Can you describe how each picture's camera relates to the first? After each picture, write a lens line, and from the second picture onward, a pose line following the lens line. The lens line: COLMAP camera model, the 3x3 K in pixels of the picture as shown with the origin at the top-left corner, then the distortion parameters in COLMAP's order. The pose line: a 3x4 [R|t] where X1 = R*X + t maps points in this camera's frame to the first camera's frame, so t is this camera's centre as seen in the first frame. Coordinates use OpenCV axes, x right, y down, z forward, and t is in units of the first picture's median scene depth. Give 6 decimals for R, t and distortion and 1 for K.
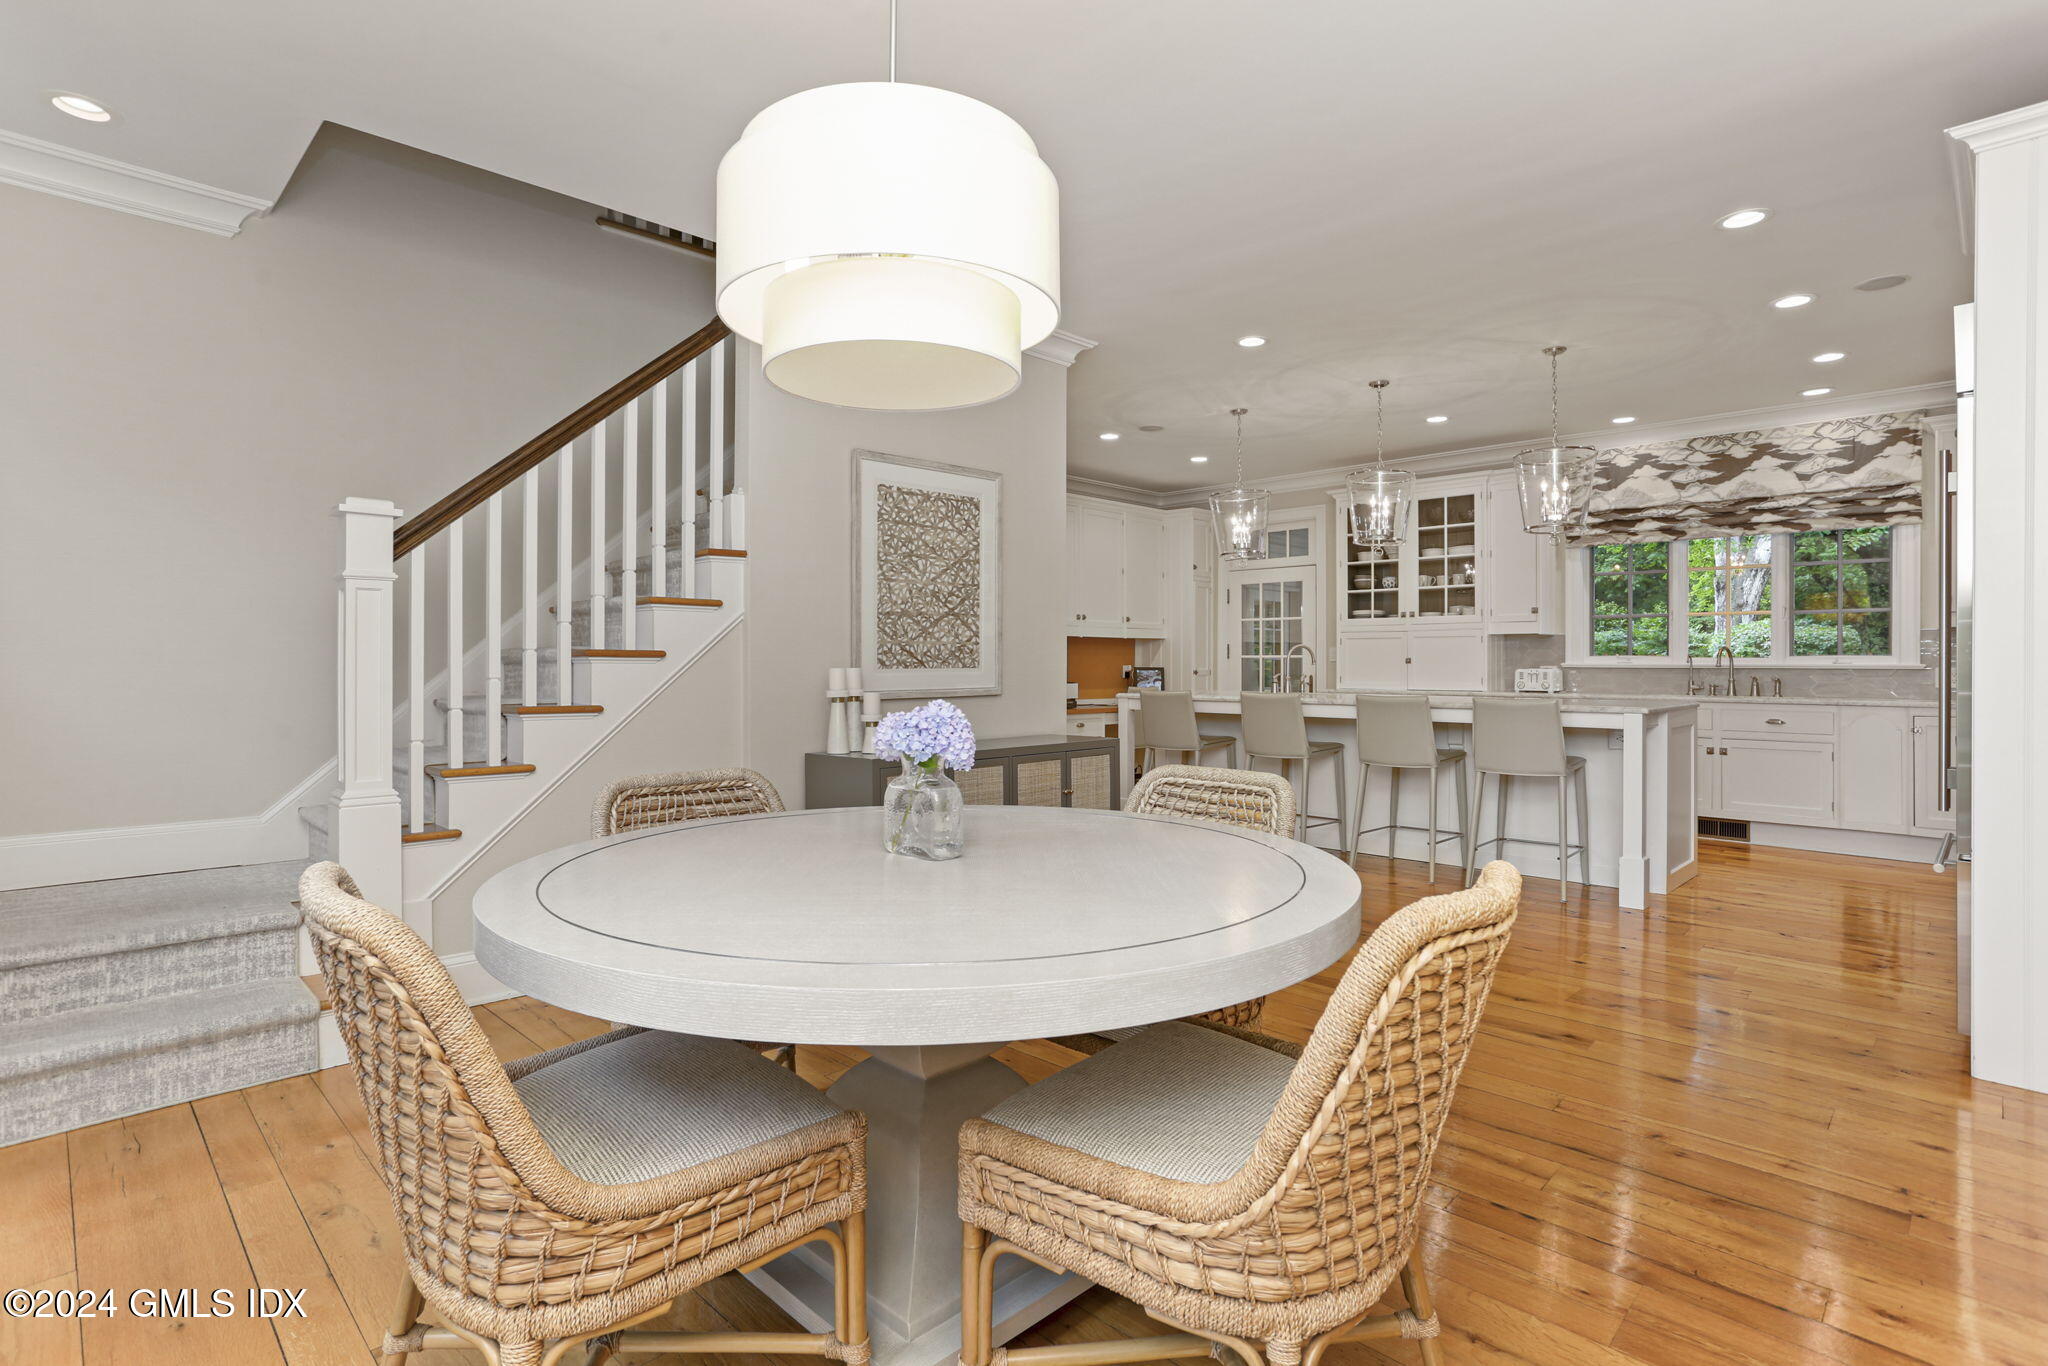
lens RADIAL K [[1021.7, 0, 1015.6], [0, 1021.7, 670.7], [0, 0, 1]] dist [-0.051912, 0.031318]
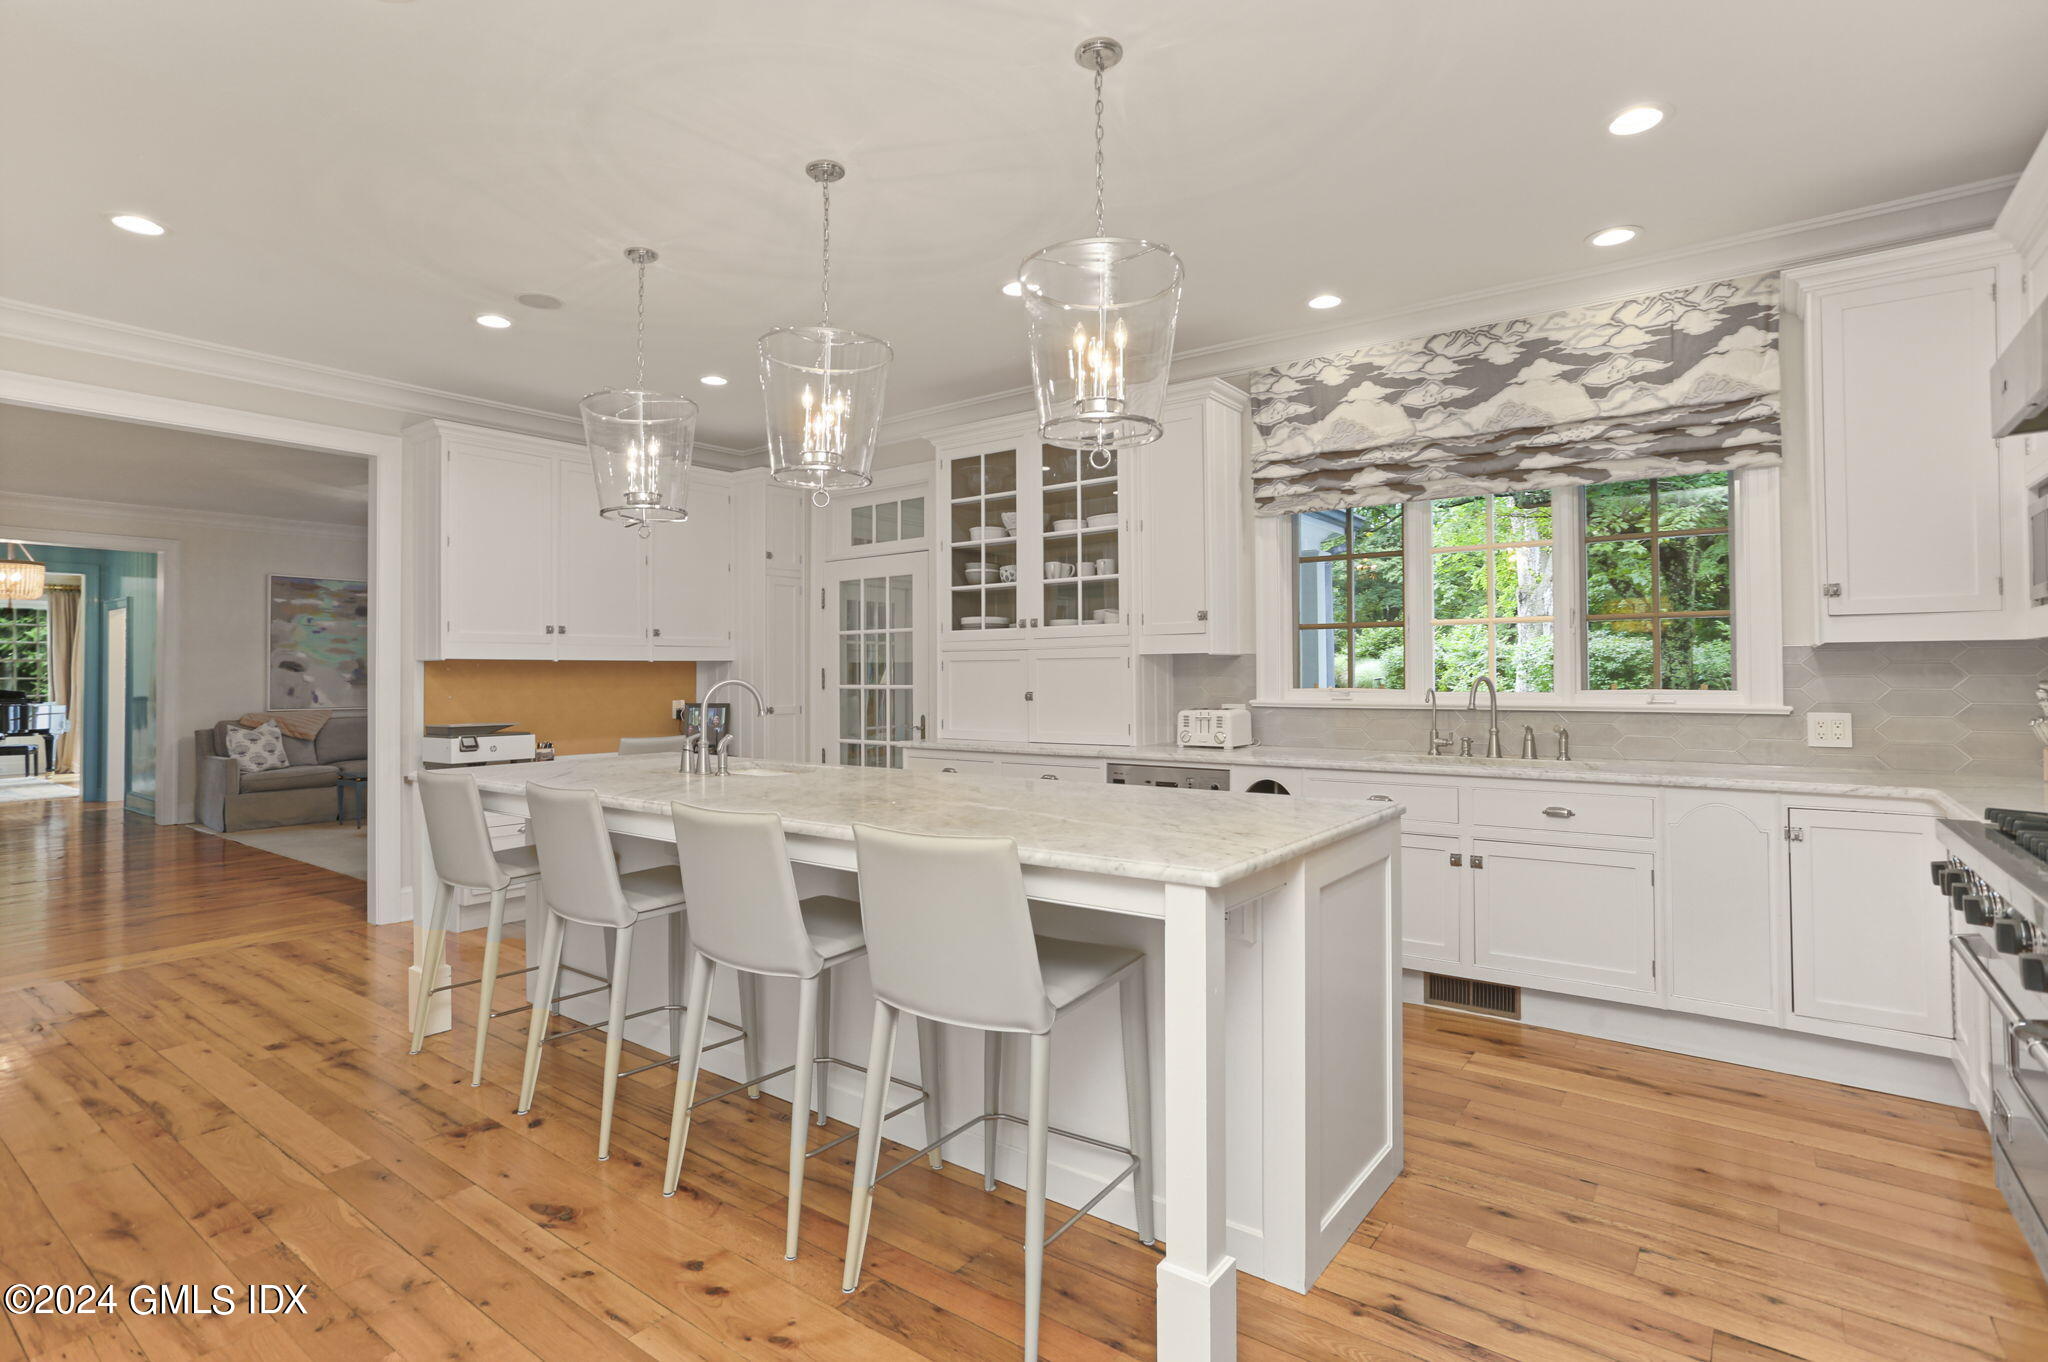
lens RADIAL K [[1021.7, 0, 1015.6], [0, 1021.7, 668.7], [0, 0, 1]] dist [-0.051912, 0.031318]
pose [[0.990240, -0.006622, 0.139212, 0.330297], [0.008651, 0.999865, -0.013978, -0.020713], [-0.139101, 0.015046, 0.990164, 0.419947]]
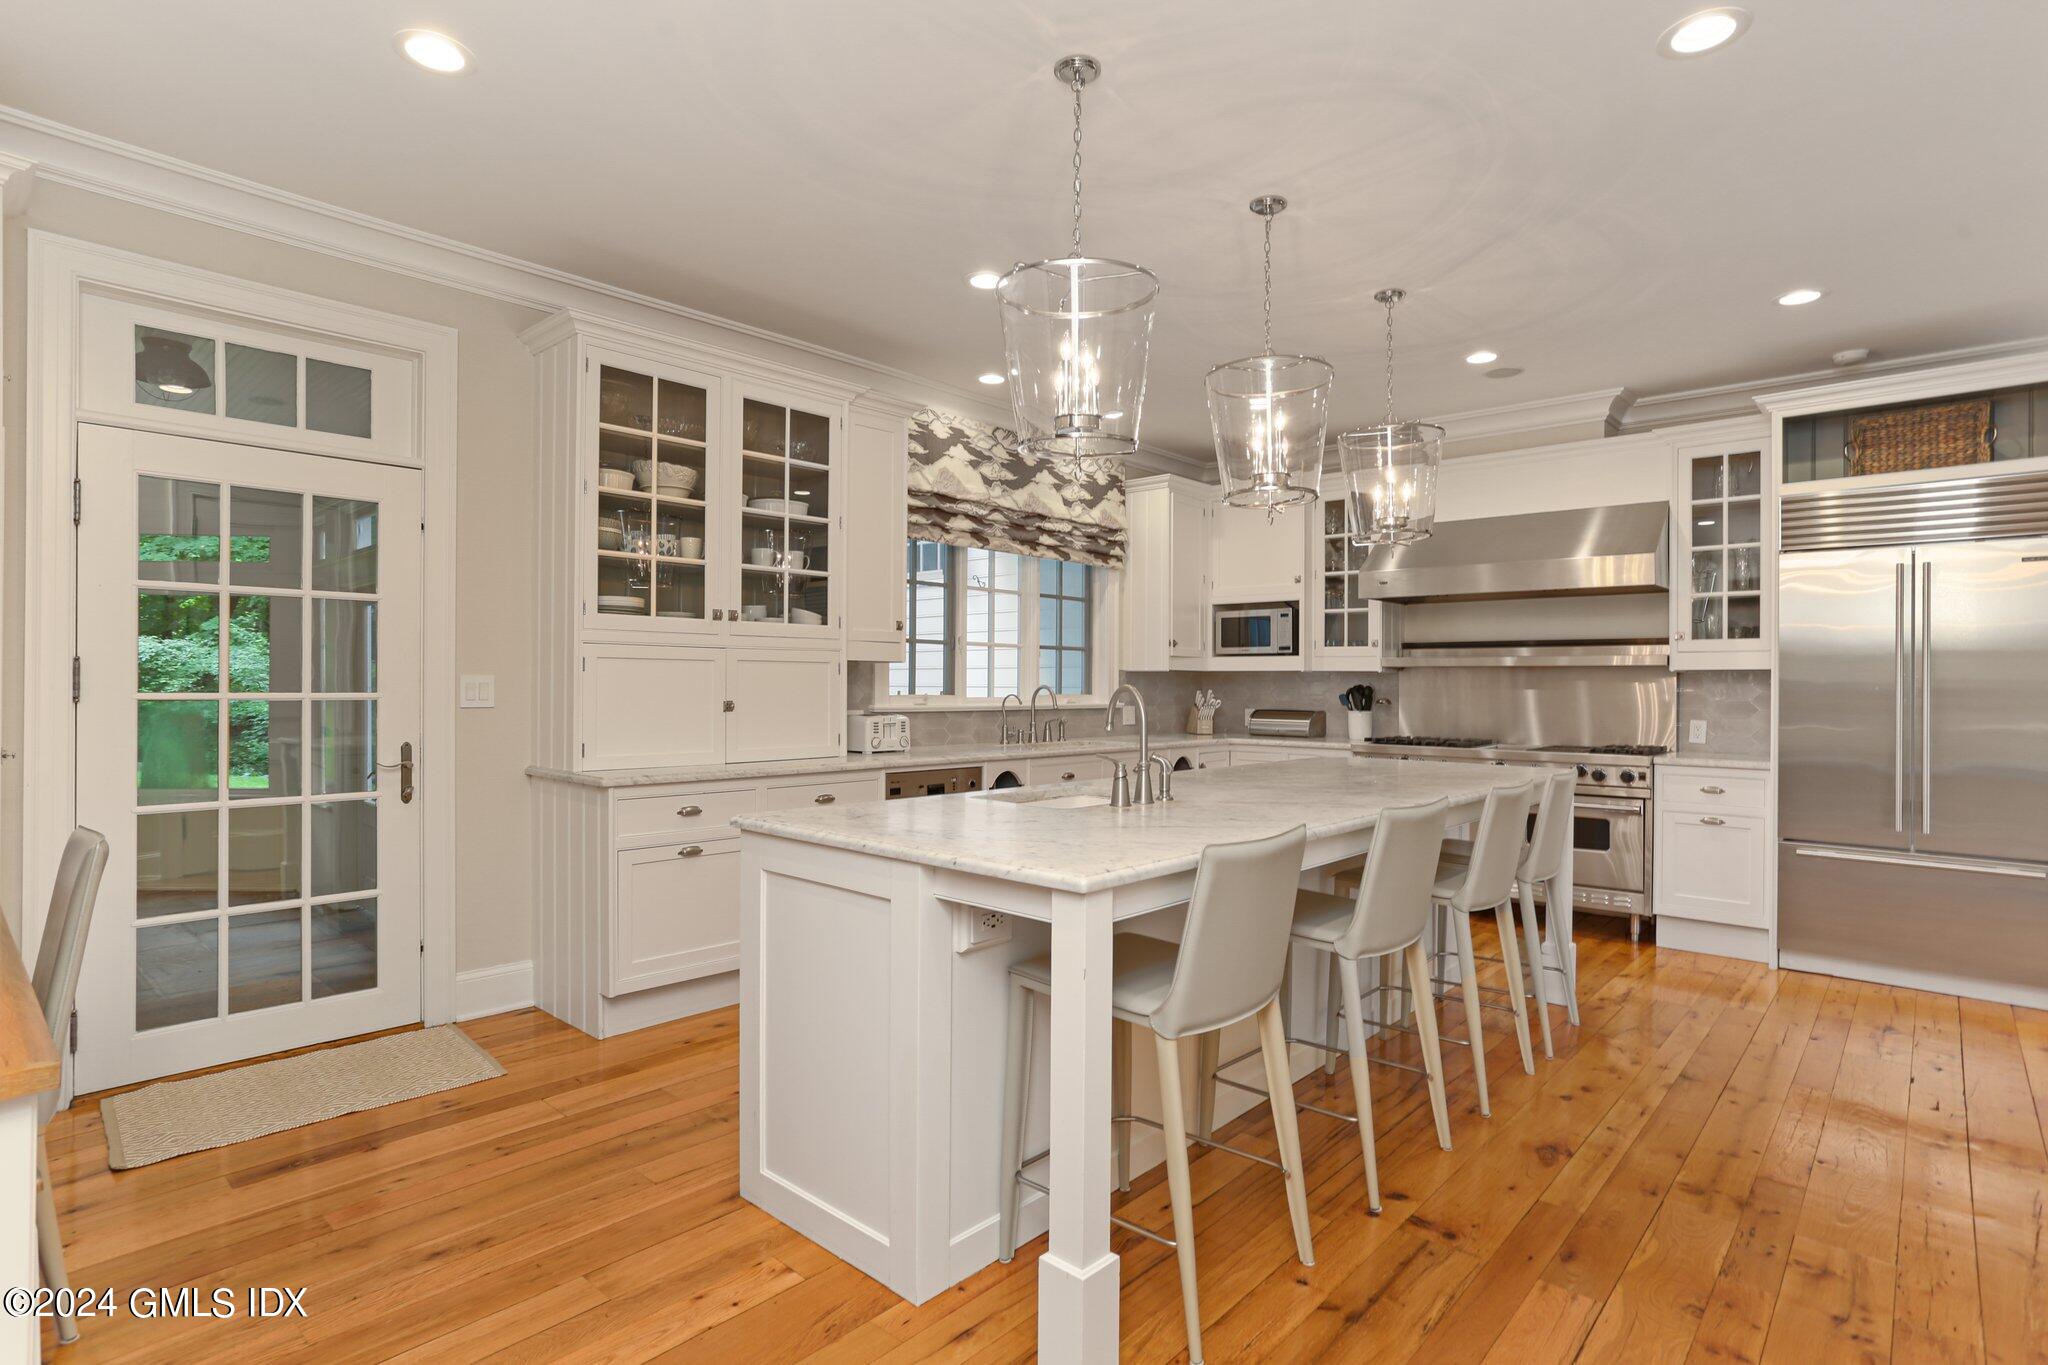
lens RADIAL K [[1009.5, 0, 1014.9], [0, 1009.5, 669.1], [0, 0, 1]] dist [-0.061166, 0.034016]
pose [[-0.035068, 0.003290, 0.999380, -0.137577], [-0.009102, 0.999952, -0.003611, -0.031916], [-0.999343, -0.009223, -0.035036, 0.996770]]
